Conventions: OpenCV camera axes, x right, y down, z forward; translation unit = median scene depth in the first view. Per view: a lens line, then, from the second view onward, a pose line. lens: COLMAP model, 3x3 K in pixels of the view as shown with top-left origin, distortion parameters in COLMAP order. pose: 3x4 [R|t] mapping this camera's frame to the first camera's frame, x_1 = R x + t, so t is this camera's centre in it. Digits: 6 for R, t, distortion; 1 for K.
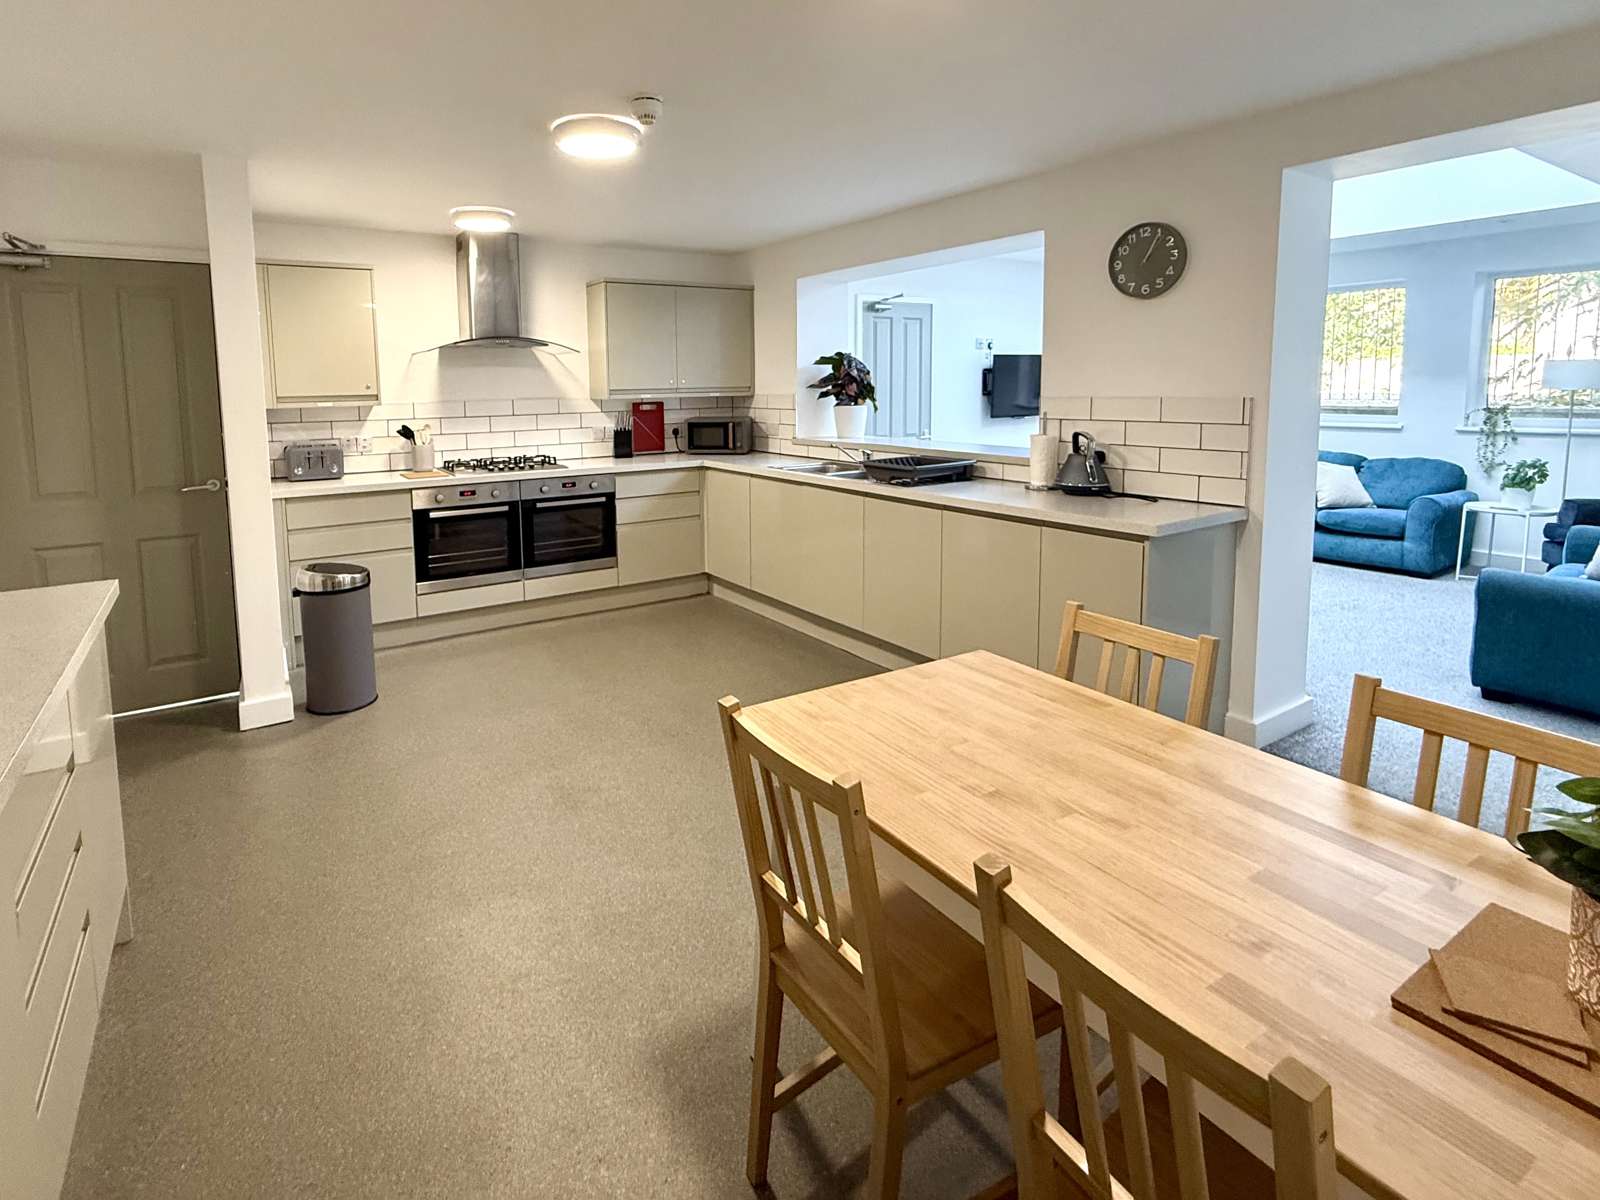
lens RADIAL K [[798.7, 0, 716.5], [0, 798.7, 462.9], [0, 0, 1]] dist [-0.000454, 0.000095]
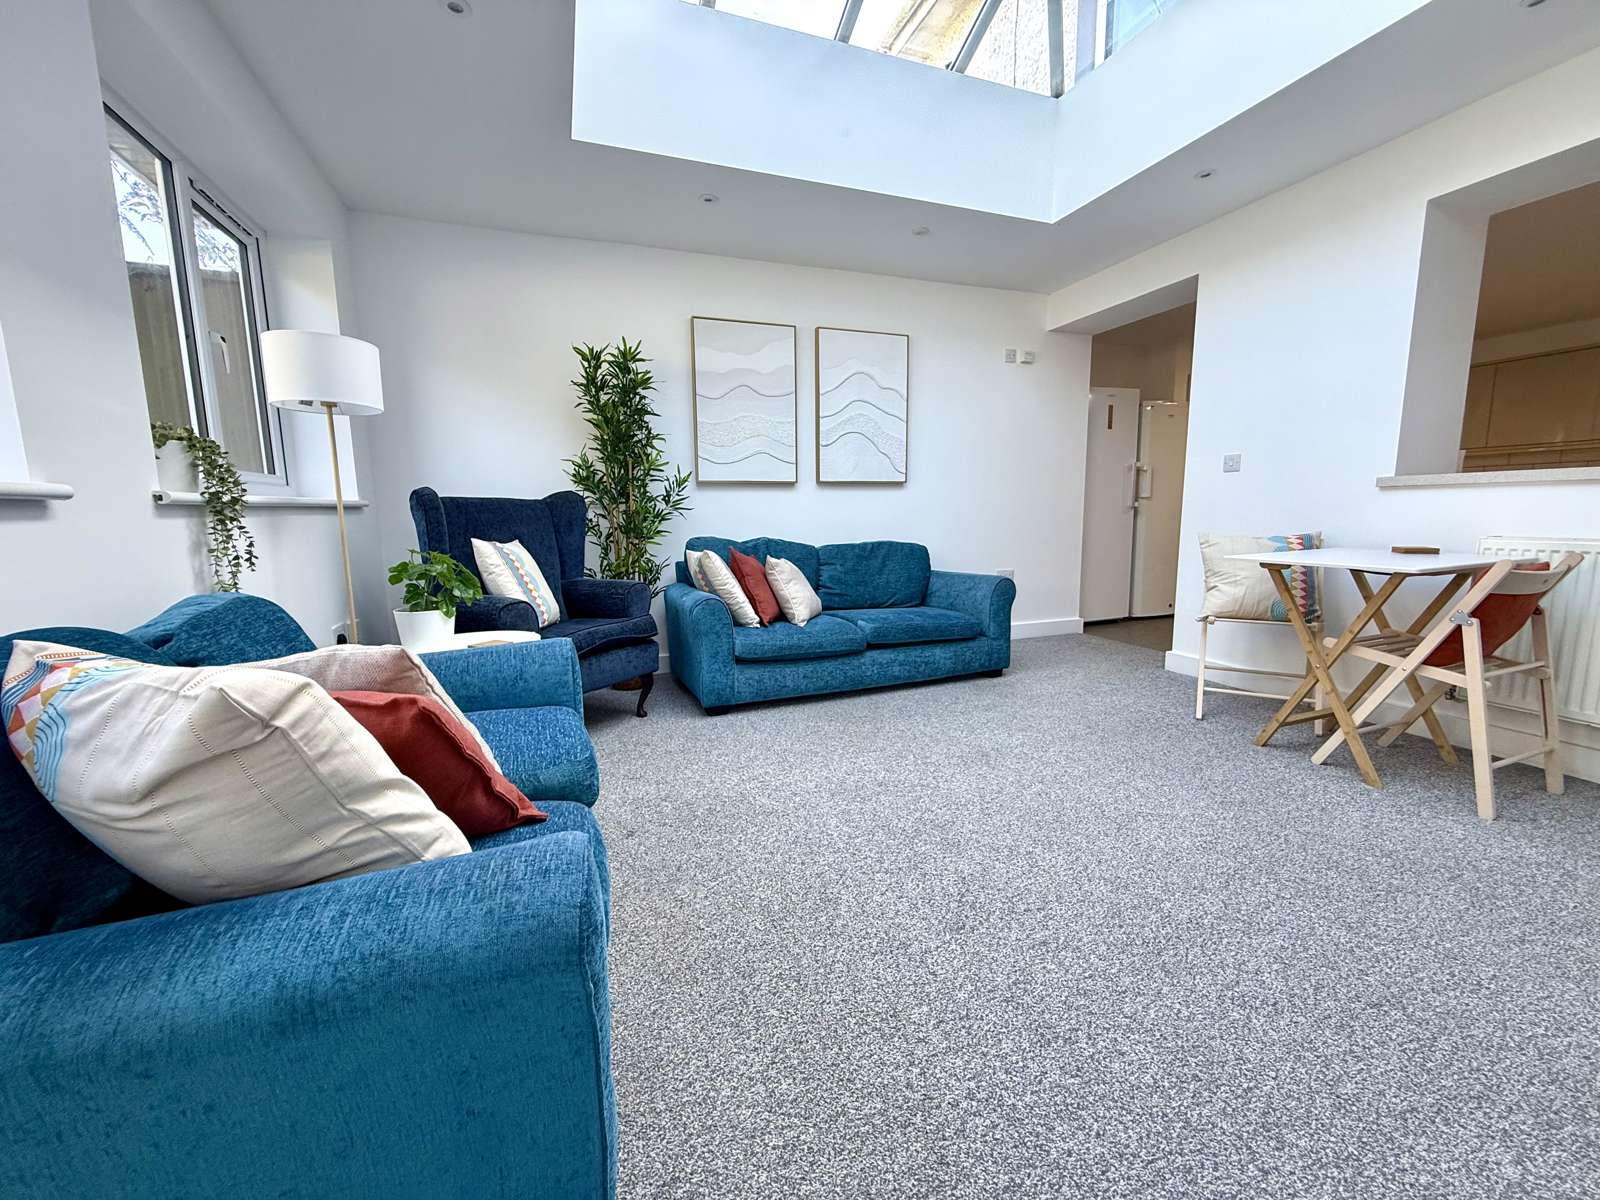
lens RADIAL K [[637.9, 0, 794.1], [0, 637.9, 601.3], [0, 0, 1]] dist [0.001627, 0.000173]
pose [[-0.981726, 0.004173, 0.190254, 0.772274], [0.049408, 0.971064, 0.233652, -0.058944], [-0.183774, 0.238782, -0.953525, 1.441911]]
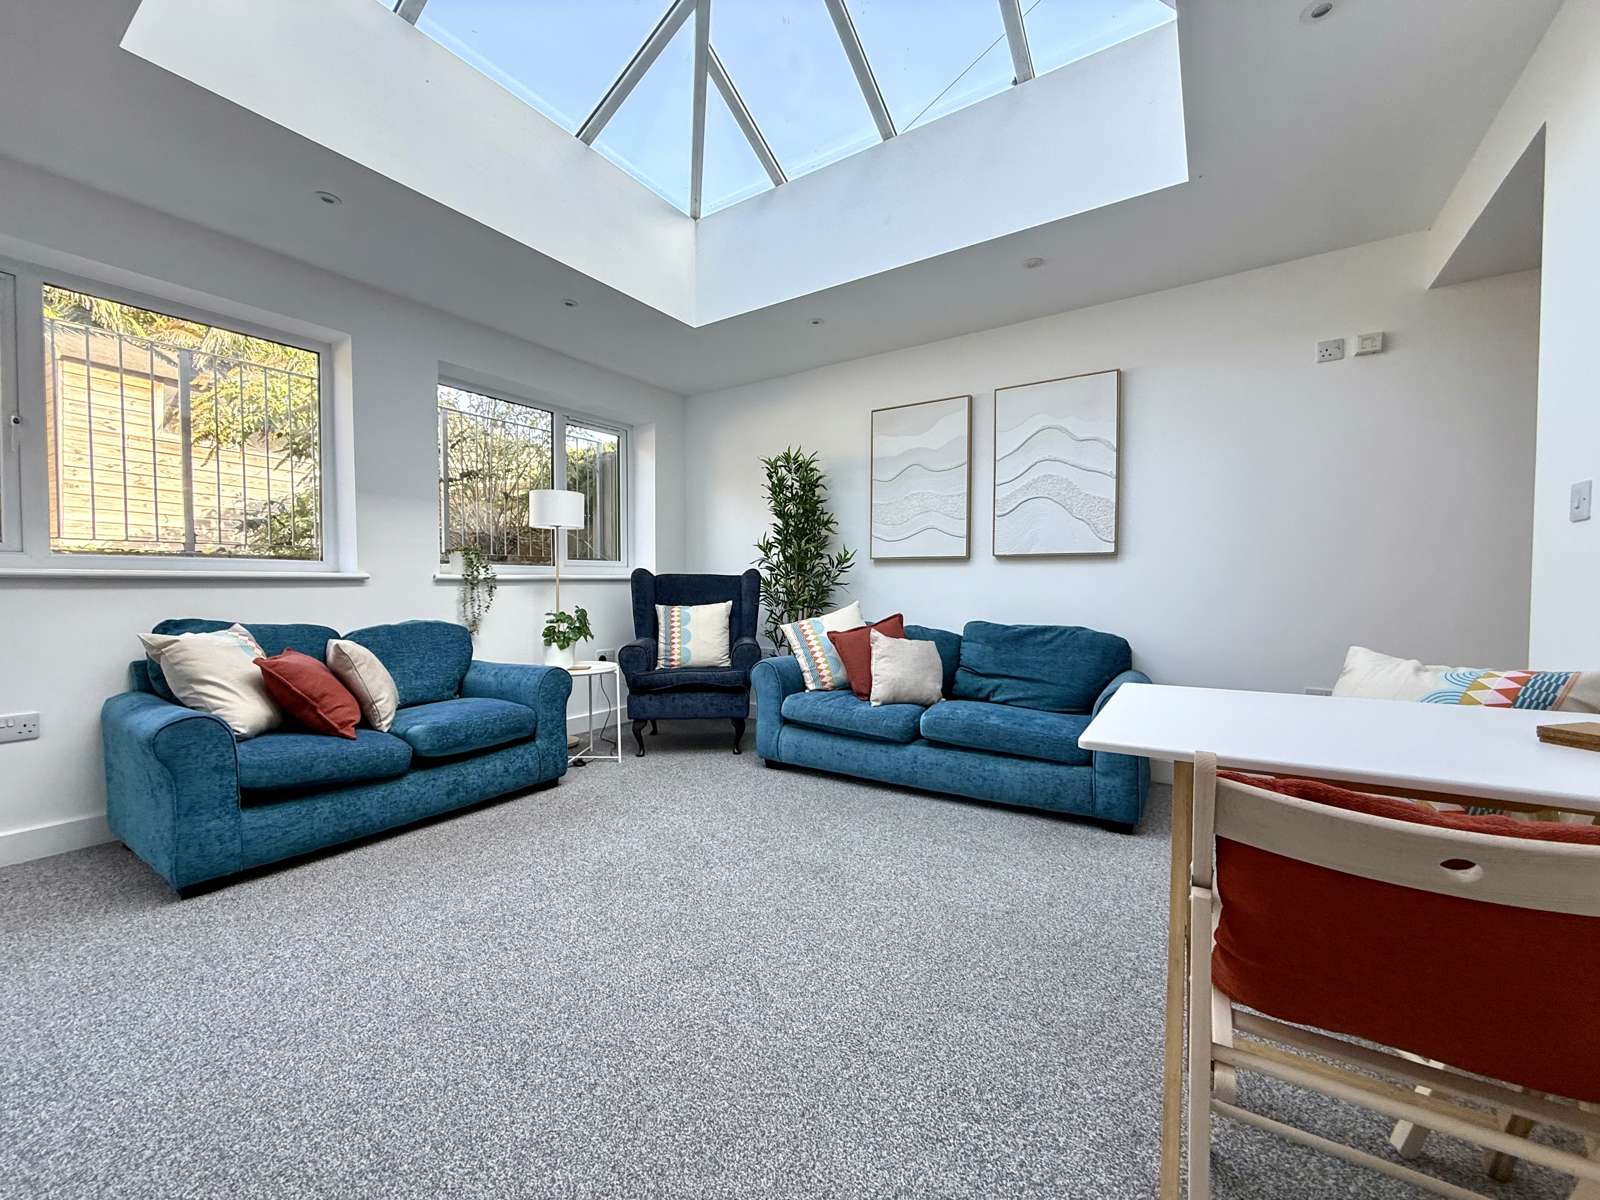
lens RADIAL K [[637.9, 0, 794.1], [0, 637.9, 601.3], [0, 0, 1]] dist [0.001627, 0.000173]
pose [[-0.422599, -0.009769, 0.906264, 0.341635], [0.095927, 0.993843, 0.055444, -0.026658], [-0.901226, 0.110366, -0.419060, 1.146307]]
